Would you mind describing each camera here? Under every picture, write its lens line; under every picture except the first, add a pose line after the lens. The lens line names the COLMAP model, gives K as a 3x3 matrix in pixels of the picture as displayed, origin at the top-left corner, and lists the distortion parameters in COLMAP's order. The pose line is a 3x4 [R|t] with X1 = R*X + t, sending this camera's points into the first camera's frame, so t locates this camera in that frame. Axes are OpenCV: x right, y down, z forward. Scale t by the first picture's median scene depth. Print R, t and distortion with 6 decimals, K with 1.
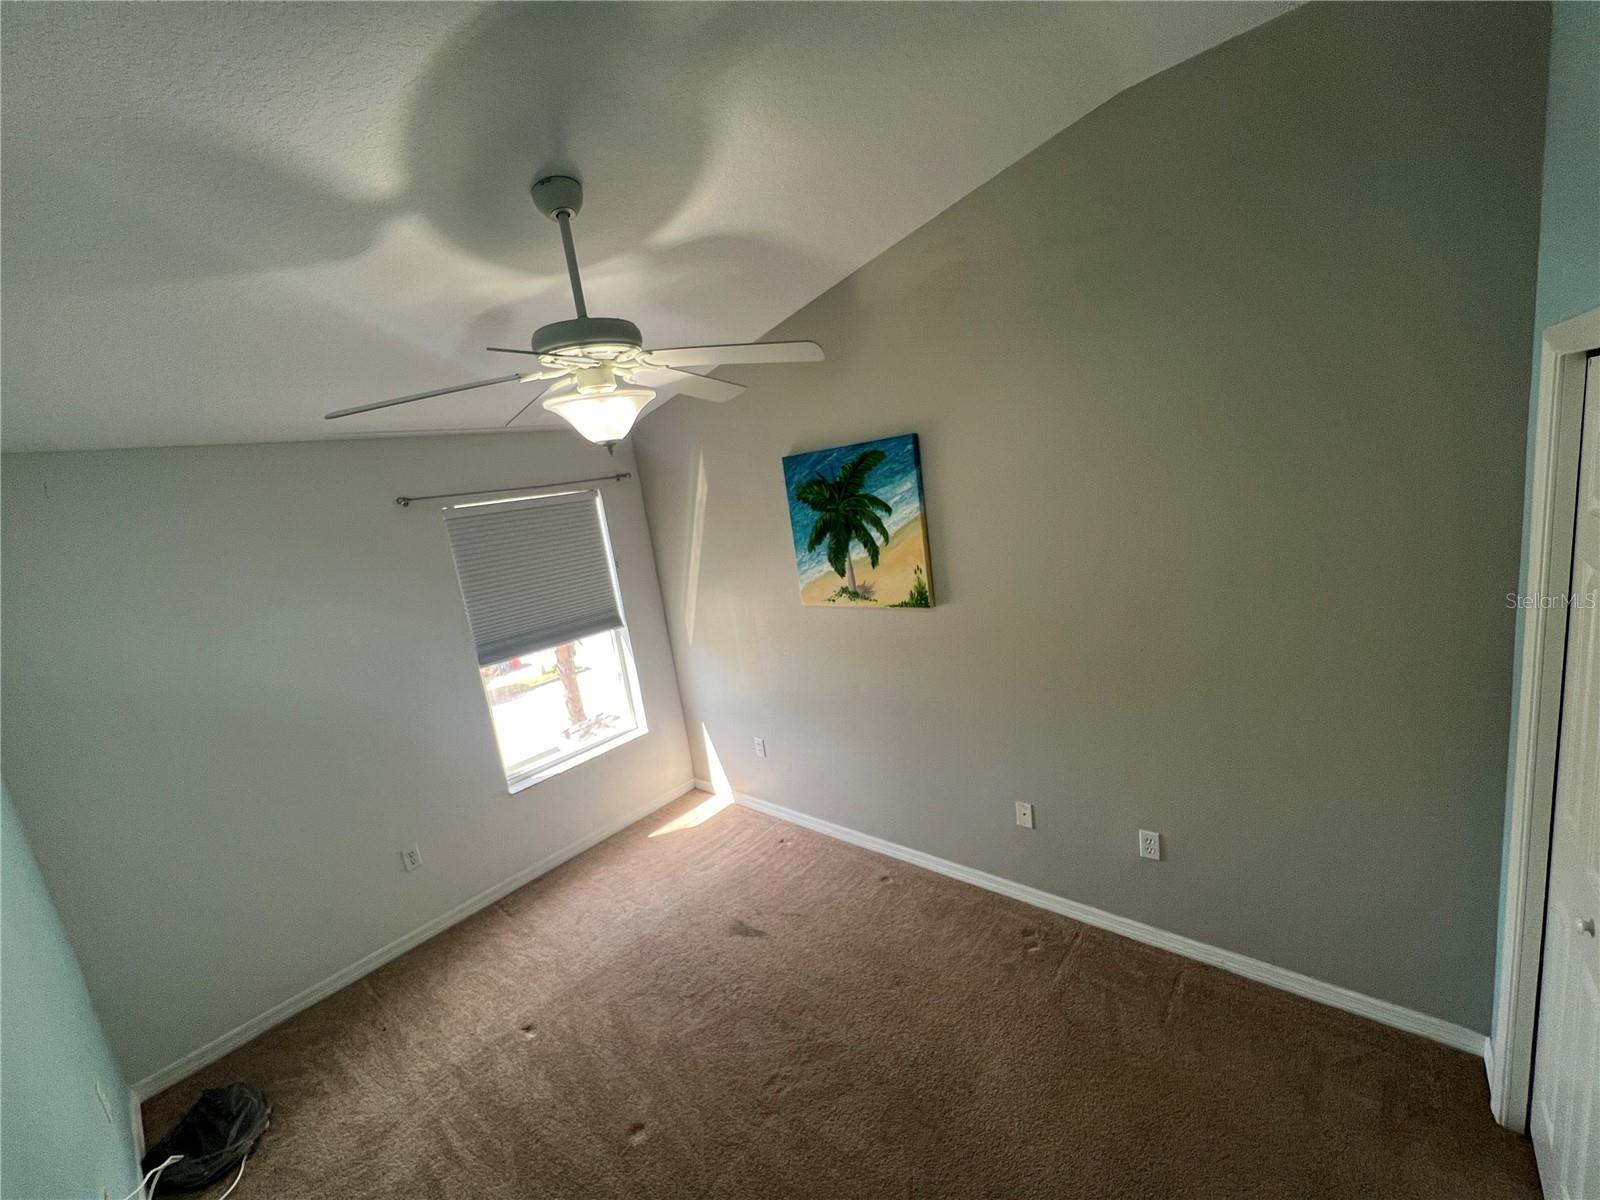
lens RADIAL K [[640.7, 0, 804.1], [0, 640.7, 597.8], [0, 0, 1]] dist [-0.000617, 0.000516]
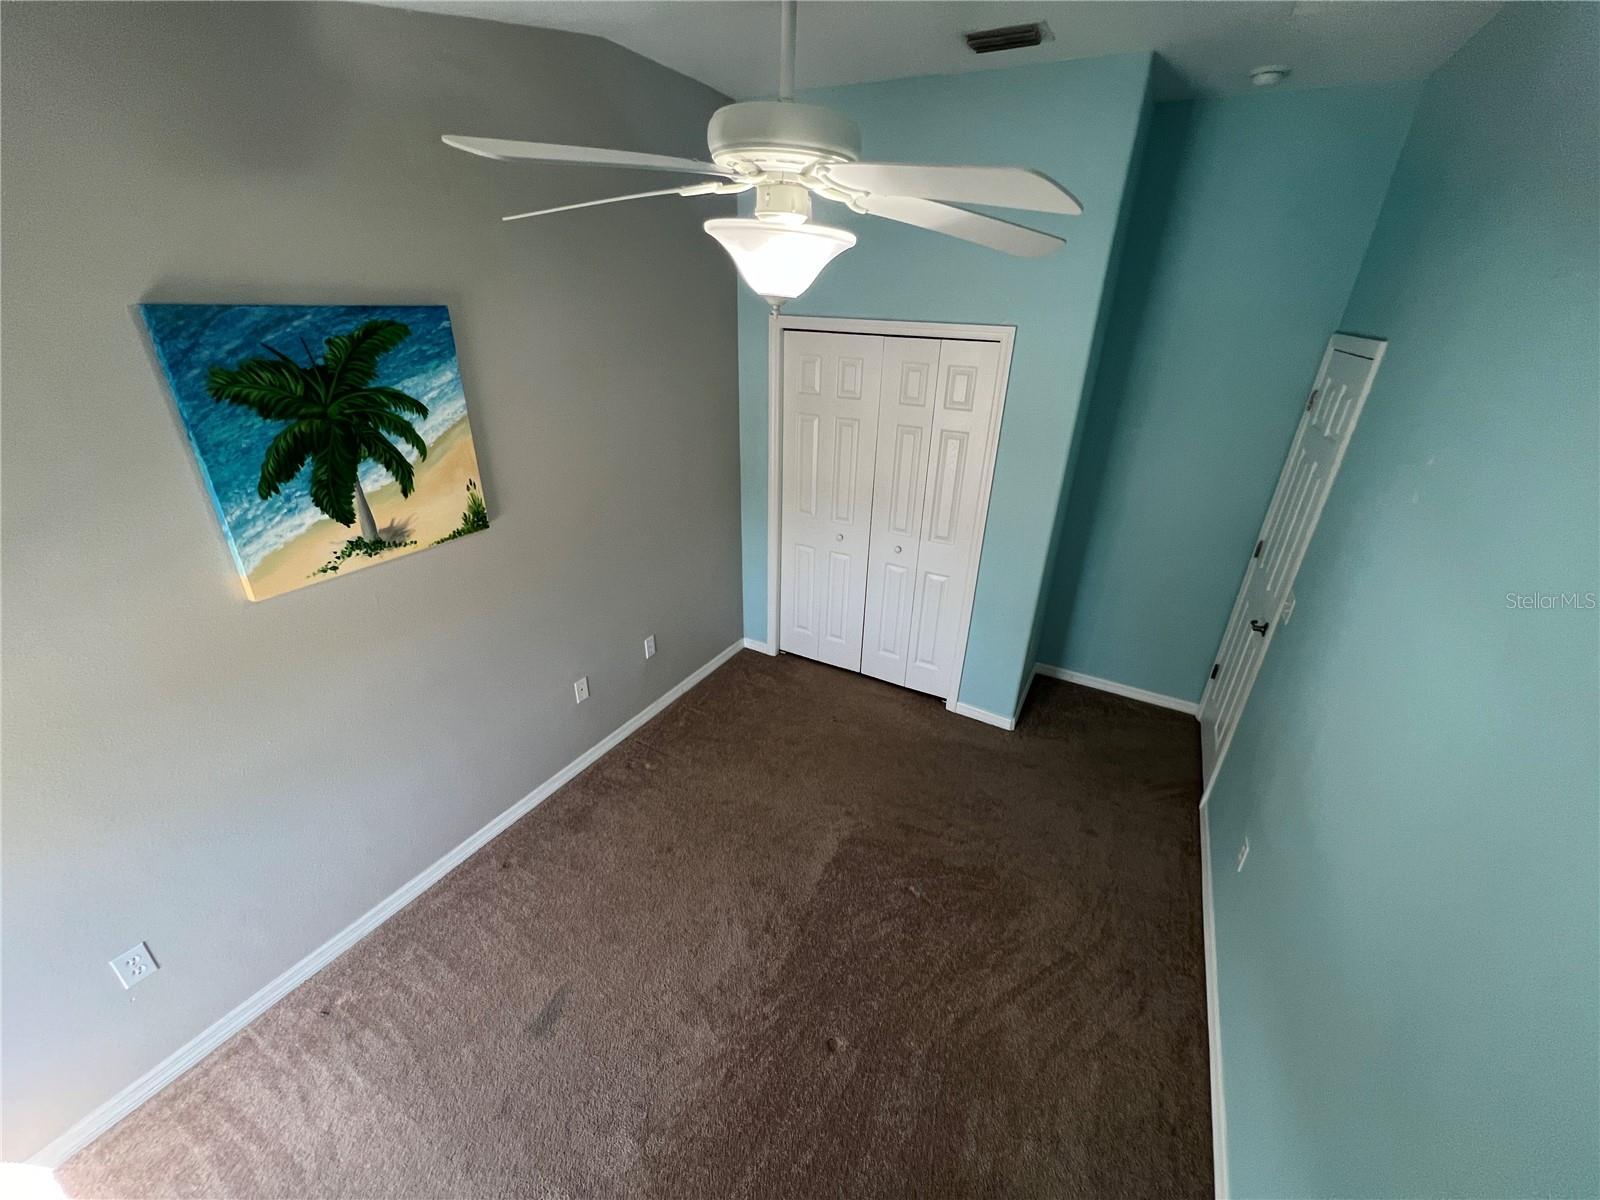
lens RADIAL K [[640.7, 0, 793.4], [0, 640.7, 597.1], [0, 0, 1]] dist [-0.000617, 0.000516]
pose [[-0.203625, -0.289488, 0.935272, -0.675478], [0.176845, 0.928698, 0.325955, -0.099438], [-0.962945, 0.231771, -0.137912, 0.720331]]
